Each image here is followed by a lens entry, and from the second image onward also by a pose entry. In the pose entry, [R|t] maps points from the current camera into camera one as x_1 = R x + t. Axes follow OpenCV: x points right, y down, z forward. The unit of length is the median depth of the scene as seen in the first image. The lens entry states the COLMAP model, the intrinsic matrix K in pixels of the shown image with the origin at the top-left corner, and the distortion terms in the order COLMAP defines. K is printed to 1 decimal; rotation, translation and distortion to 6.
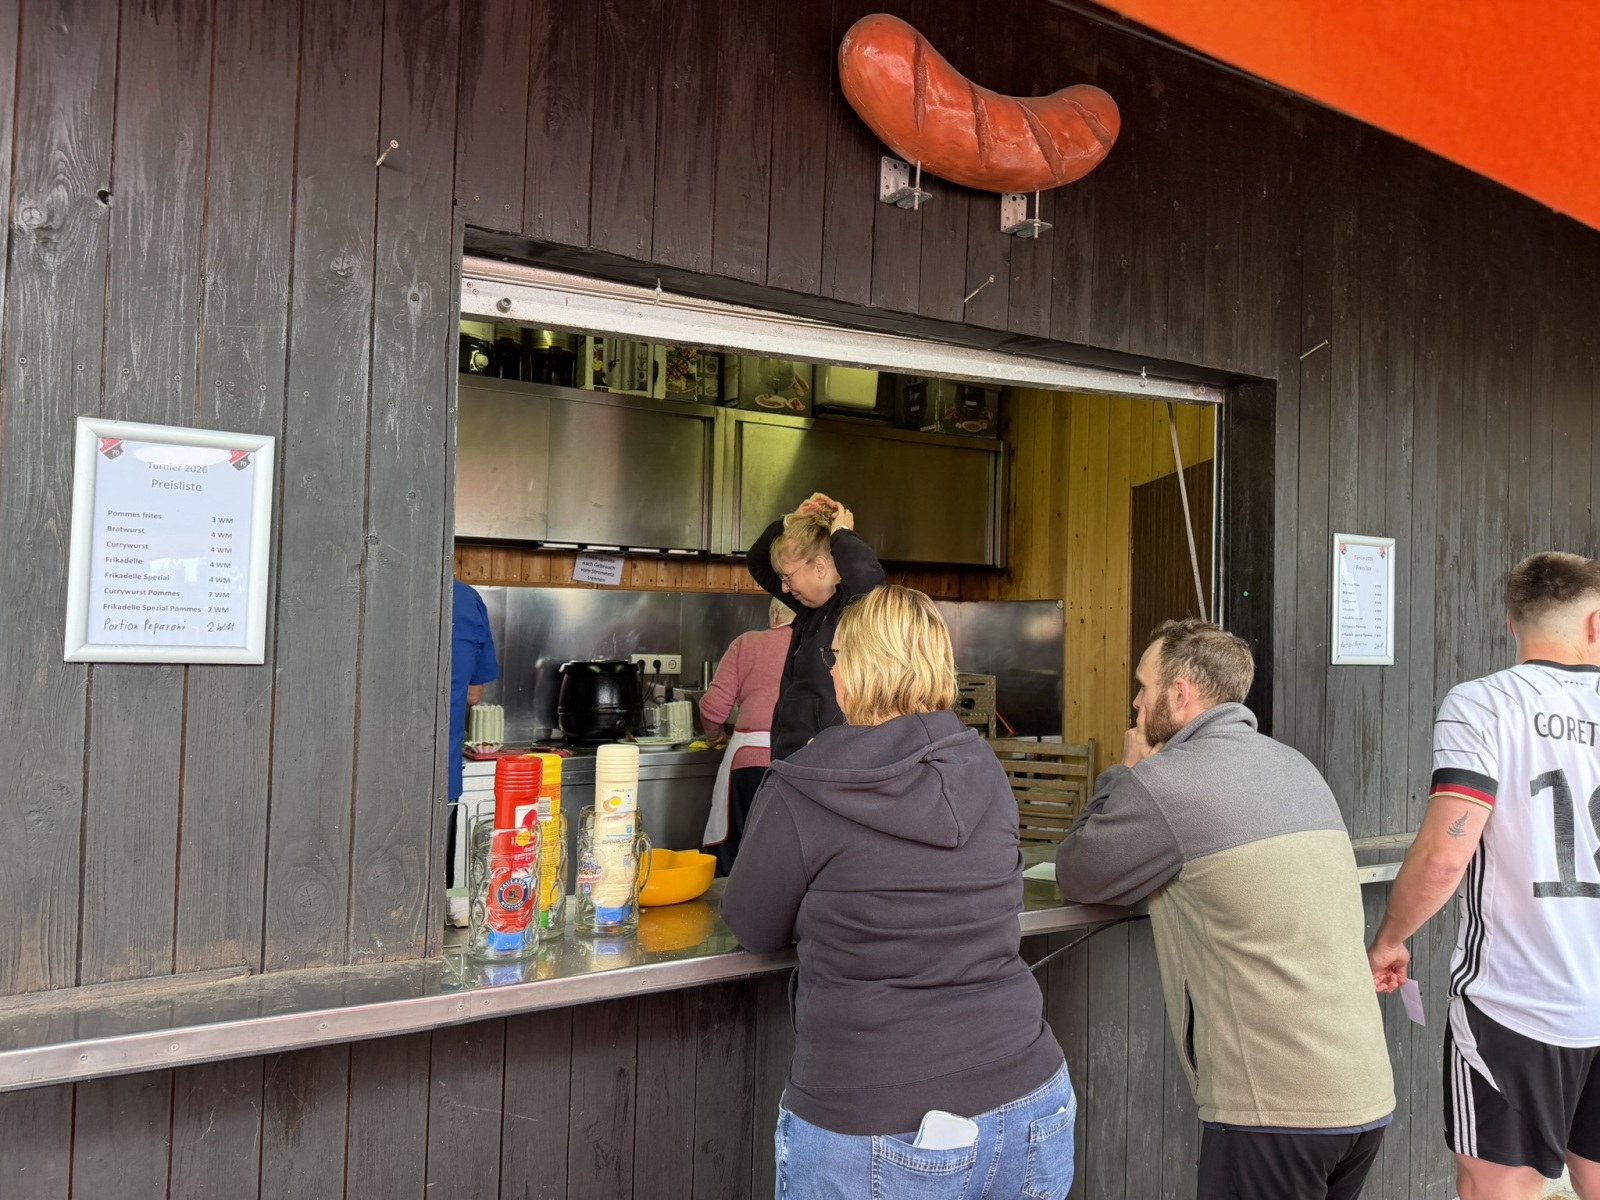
lens RADIAL K [[1109.3, 0, 794.0], [0, 1109.3, 592.4], [0, 0, 1]] dist [0.013998, -0.008130]
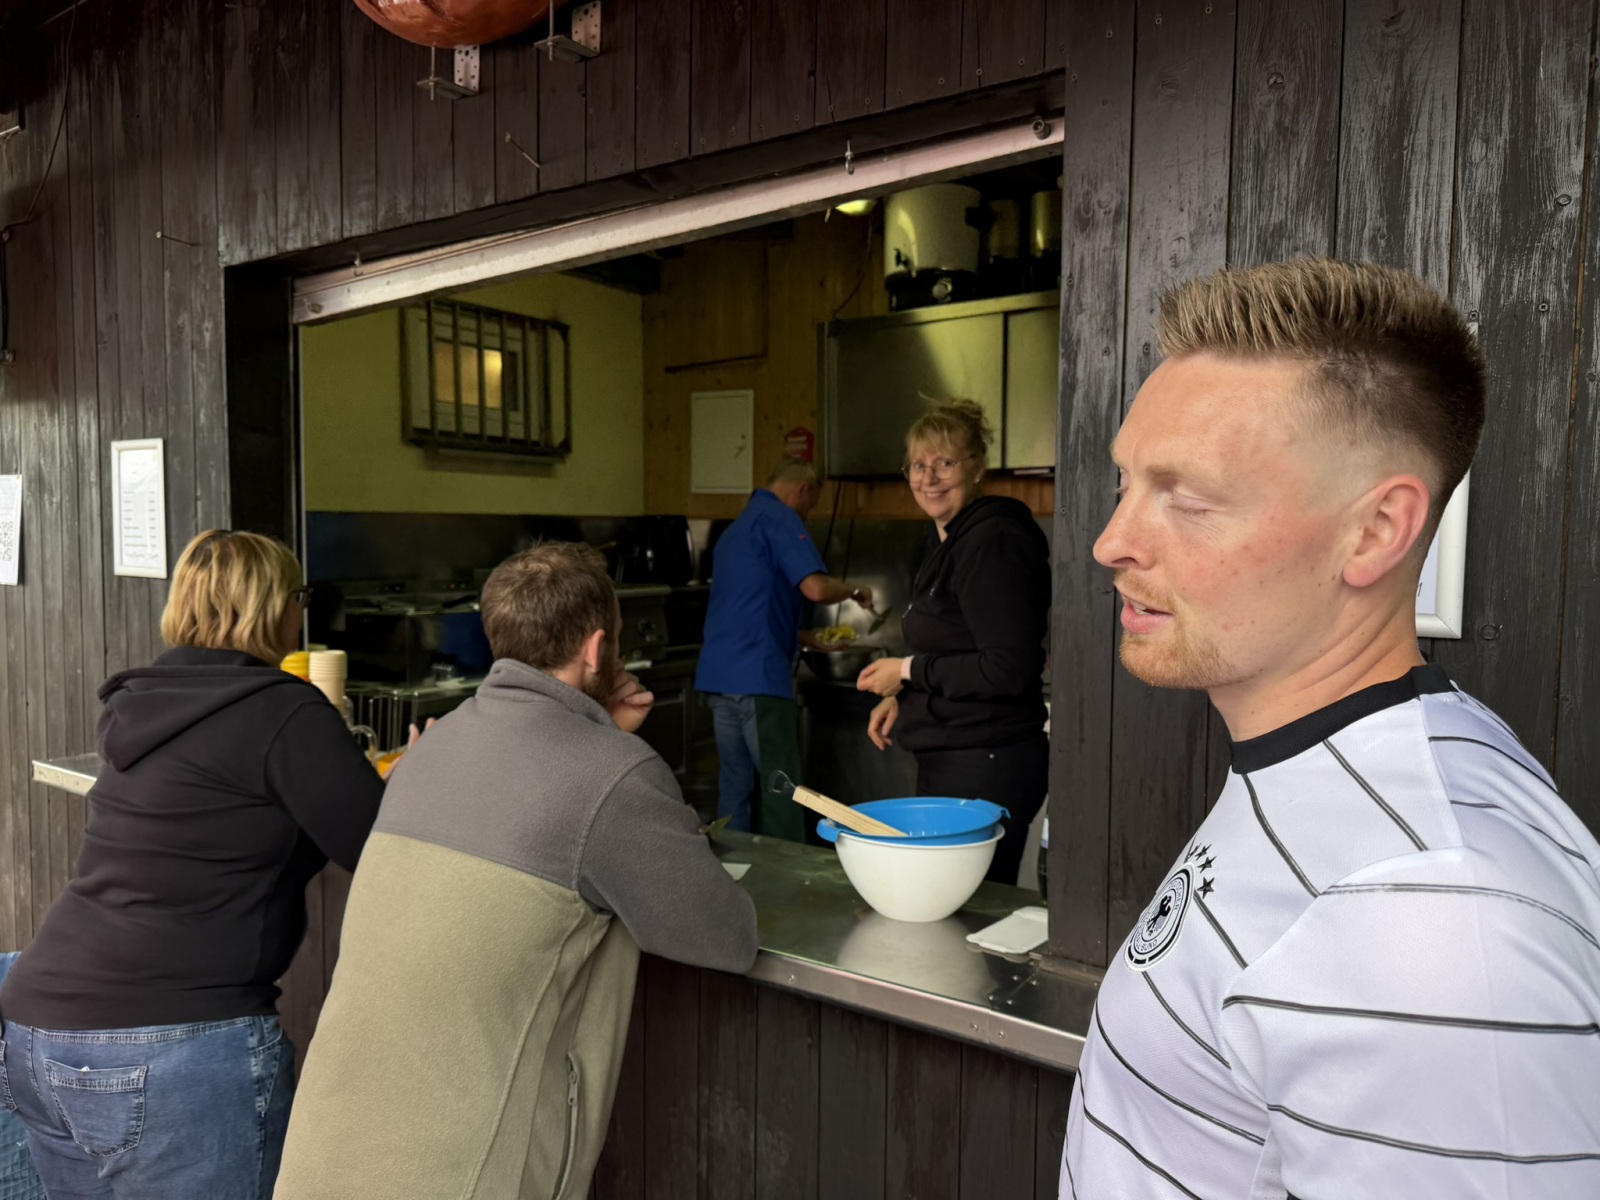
lens RADIAL K [[1130.8, 0, 783.1], [0, 1130.8, 597.5], [0, 0, 1]] dist [0.026929, -0.031189]
pose [[0.429136, 0.030930, -0.902710, 1.096182], [0.024342, 0.998655, 0.045789, 0.028566], [0.902912, -0.041623, 0.427806, 0.846436]]
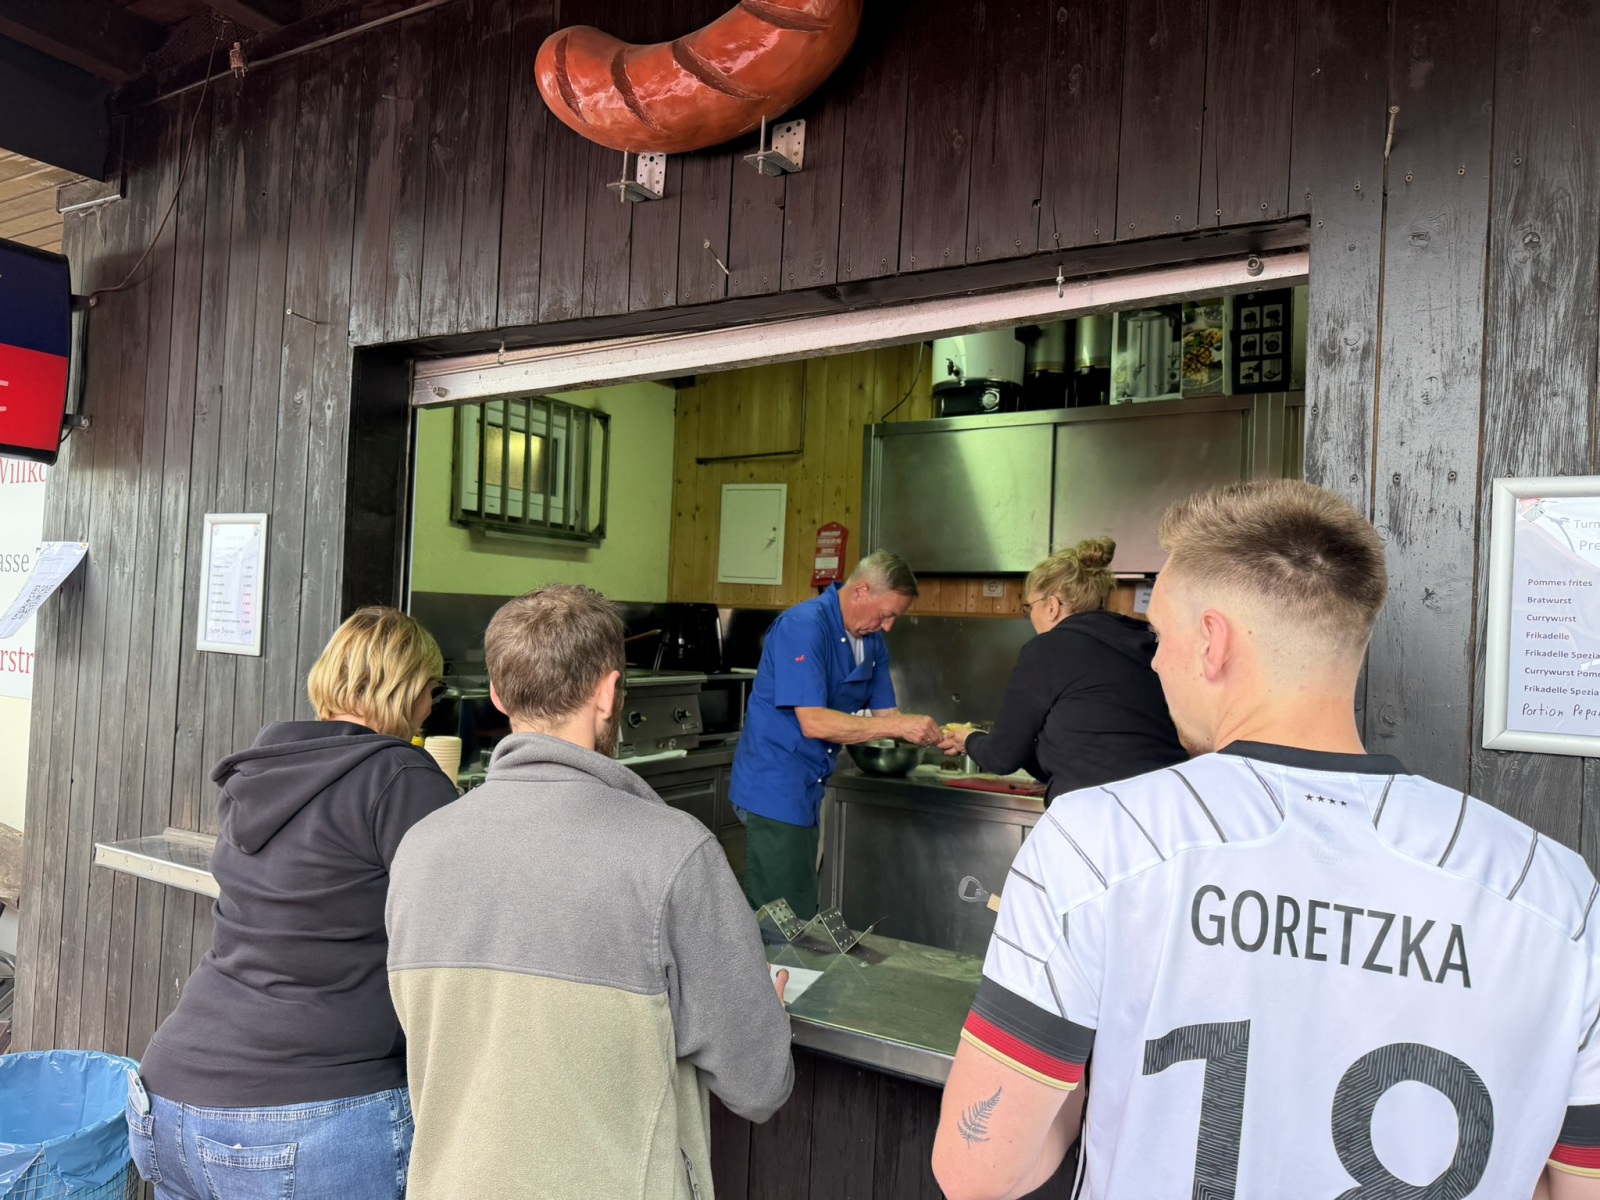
lens RADIAL K [[1109.3, 0, 794.0], [0, 1109.3, 592.4], [0, 0, 1]] dist [0.013998, -0.008130]
pose [[0.495899, -0.025277, -0.868012, 0.990701], [-0.009821, 0.999349, -0.034713, 0.015858], [0.868325, 0.025739, 0.495328, 0.670152]]
